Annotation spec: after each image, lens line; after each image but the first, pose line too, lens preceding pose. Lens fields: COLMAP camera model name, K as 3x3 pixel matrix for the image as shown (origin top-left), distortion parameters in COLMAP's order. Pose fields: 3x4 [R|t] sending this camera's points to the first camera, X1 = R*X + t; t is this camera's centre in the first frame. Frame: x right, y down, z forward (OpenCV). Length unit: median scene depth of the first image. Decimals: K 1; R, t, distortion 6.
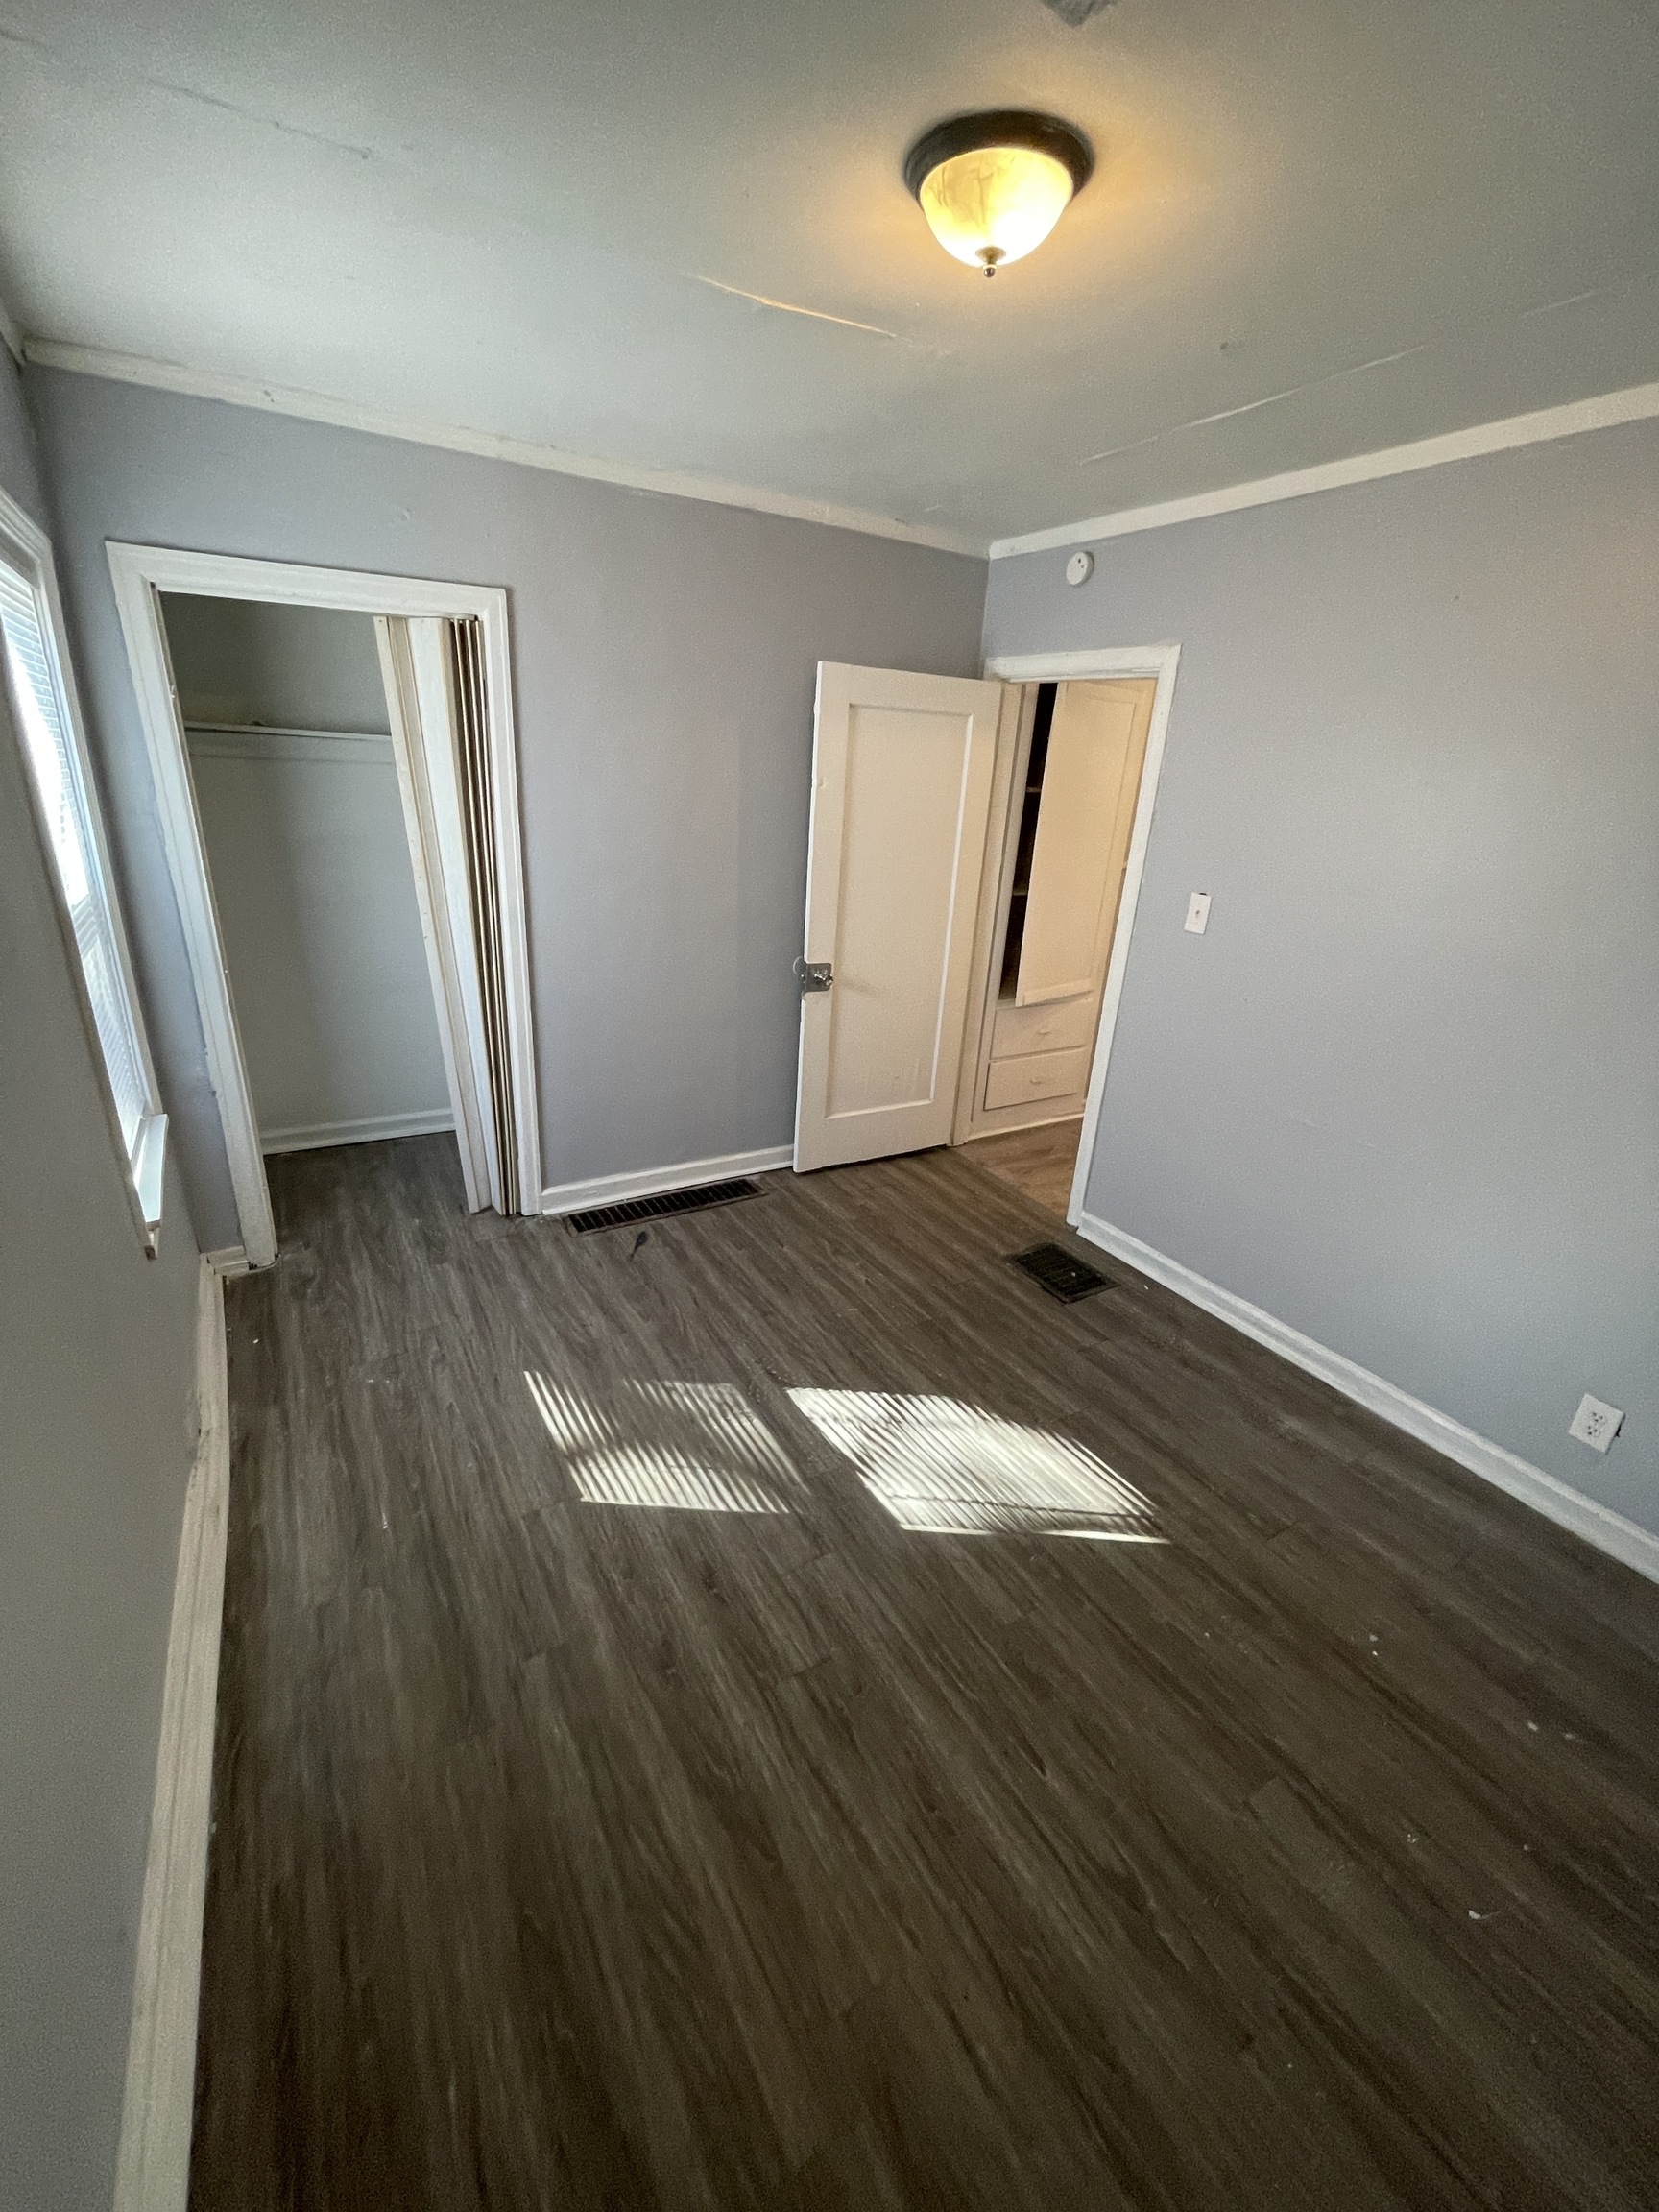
lens RADIAL K [[897.8, 0, 834.4], [0, 897.8, 1105.3], [0, 0, 1]] dist [0.002085, 0.000288]
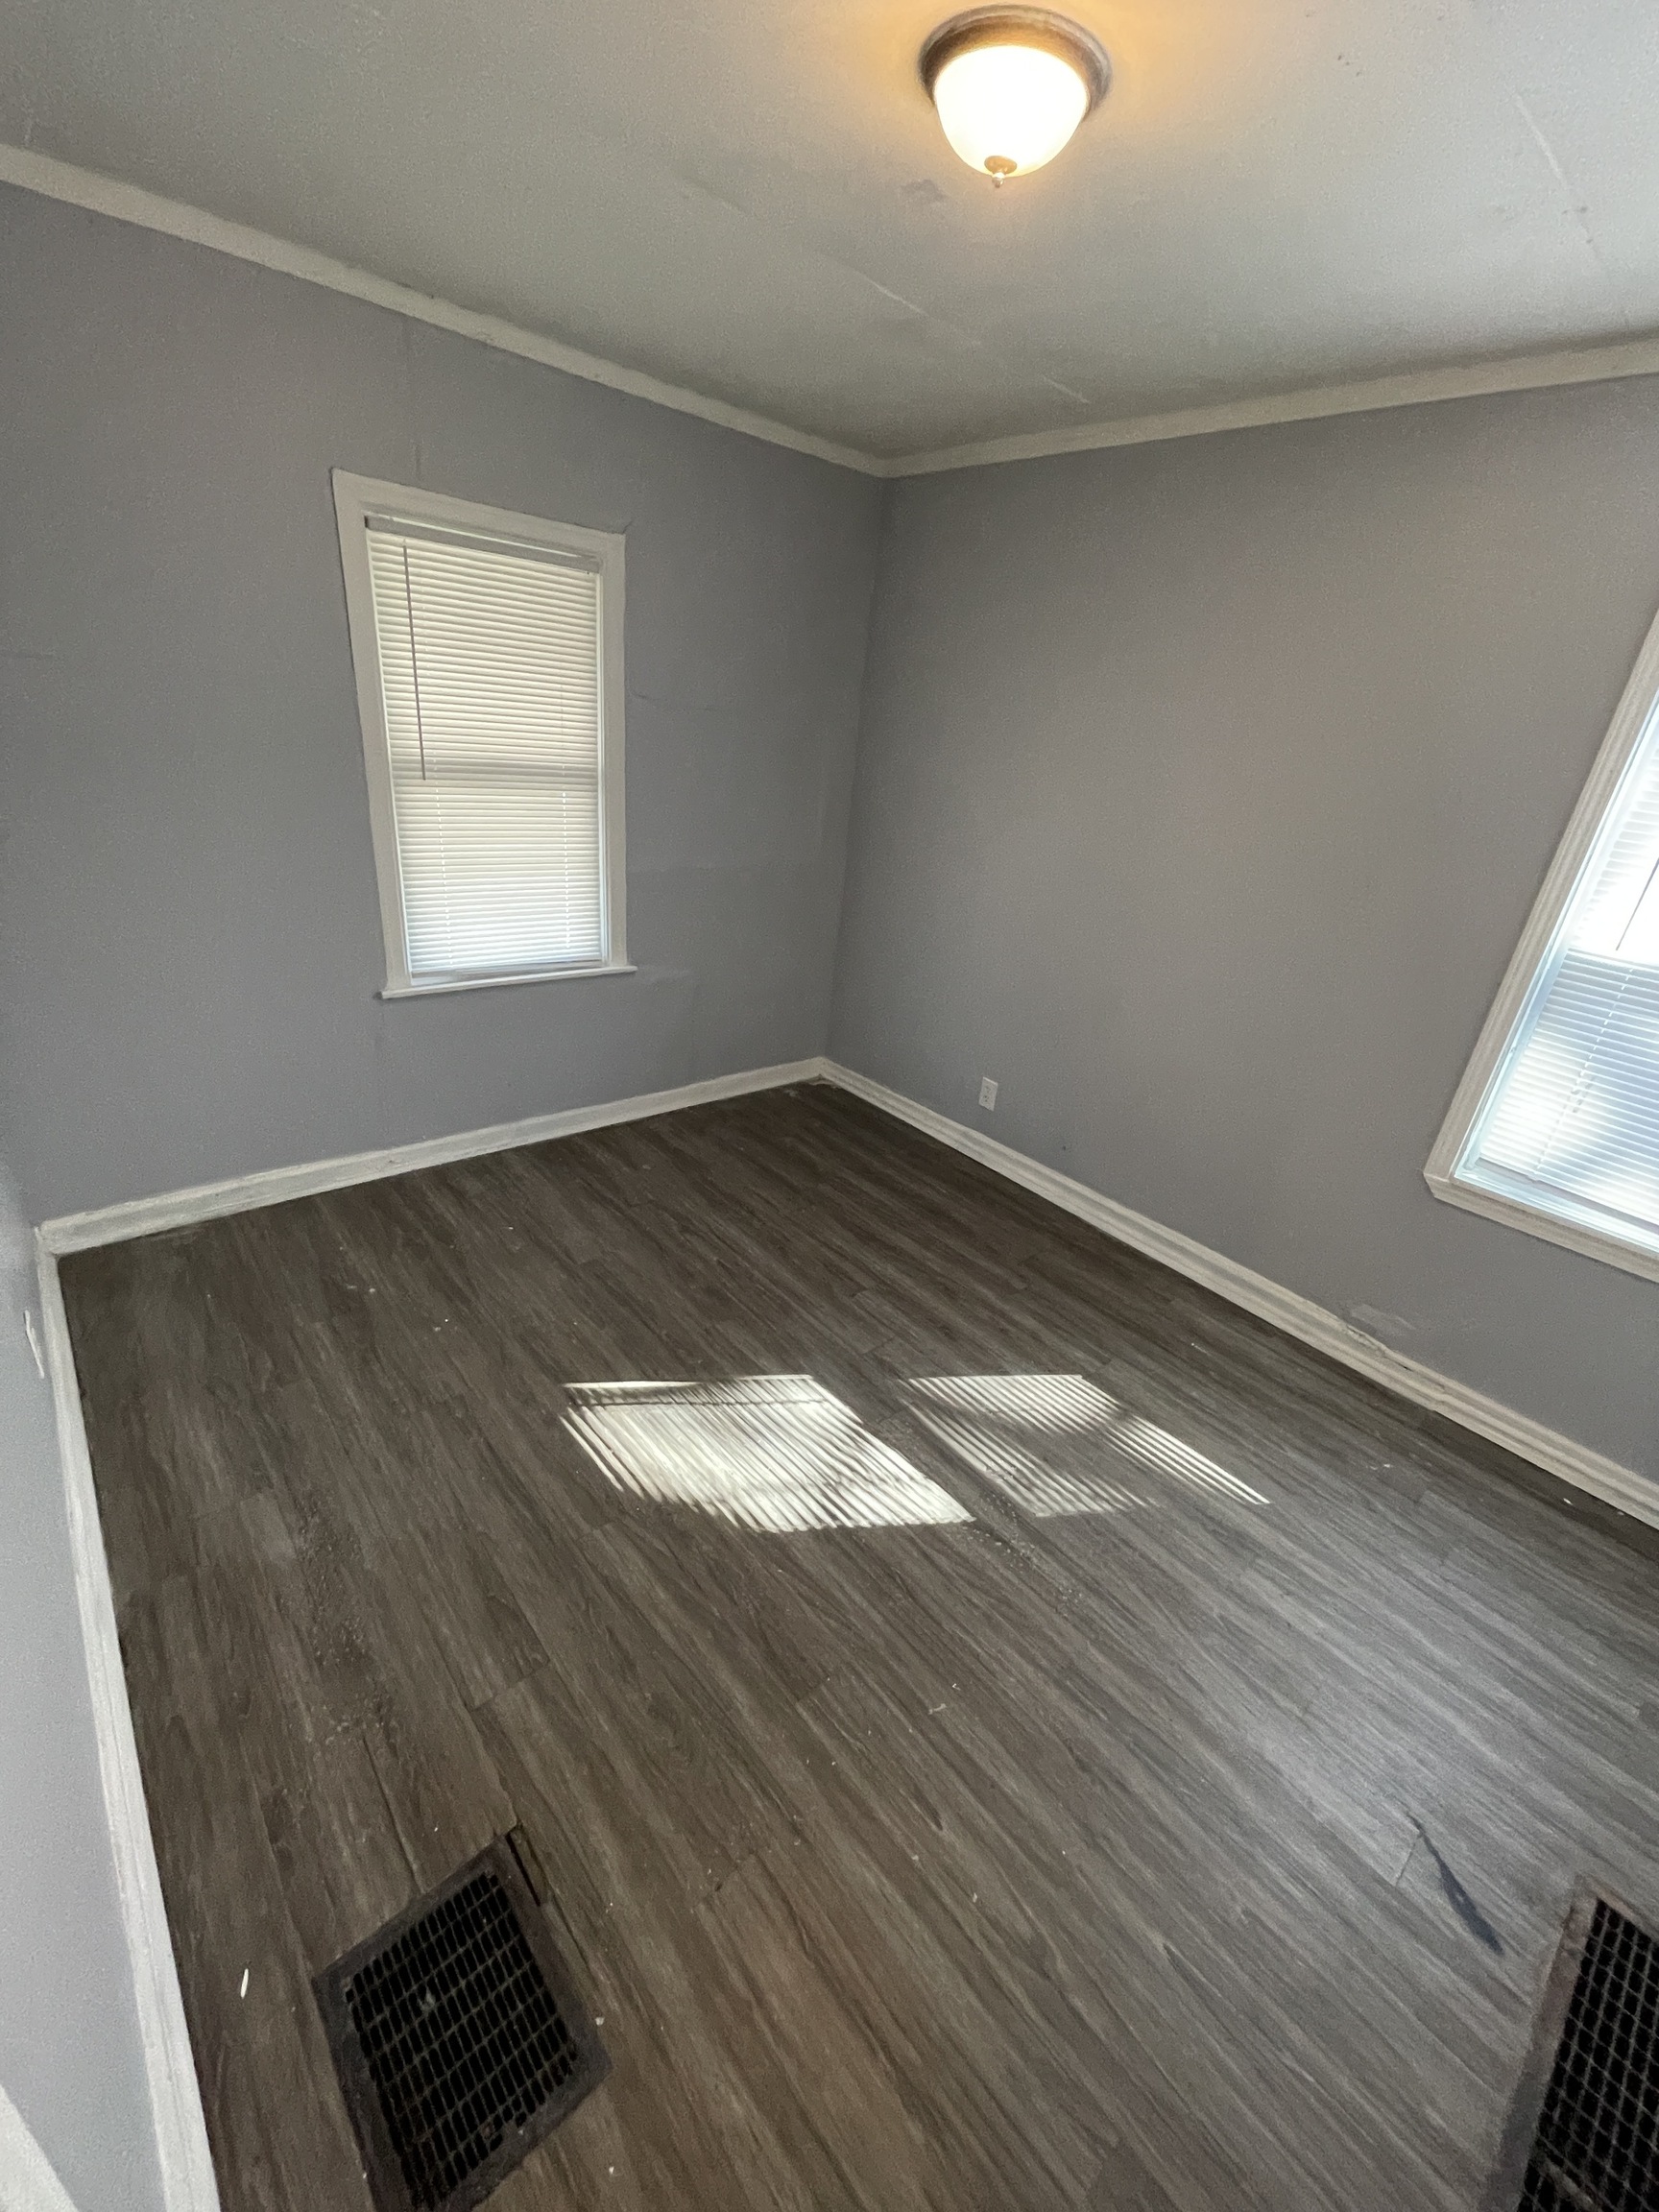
lens RADIAL K [[897.8, 0, 837.8], [0, 897.8, 1107.3], [0, 0, 1]] dist [0.002085, 0.000288]
pose [[-0.971465, -0.066739, -0.227600, 0.290566], [-0.208693, 0.696513, 0.686525, -0.499220], [0.112708, 0.714433, -0.690566, 1.387600]]
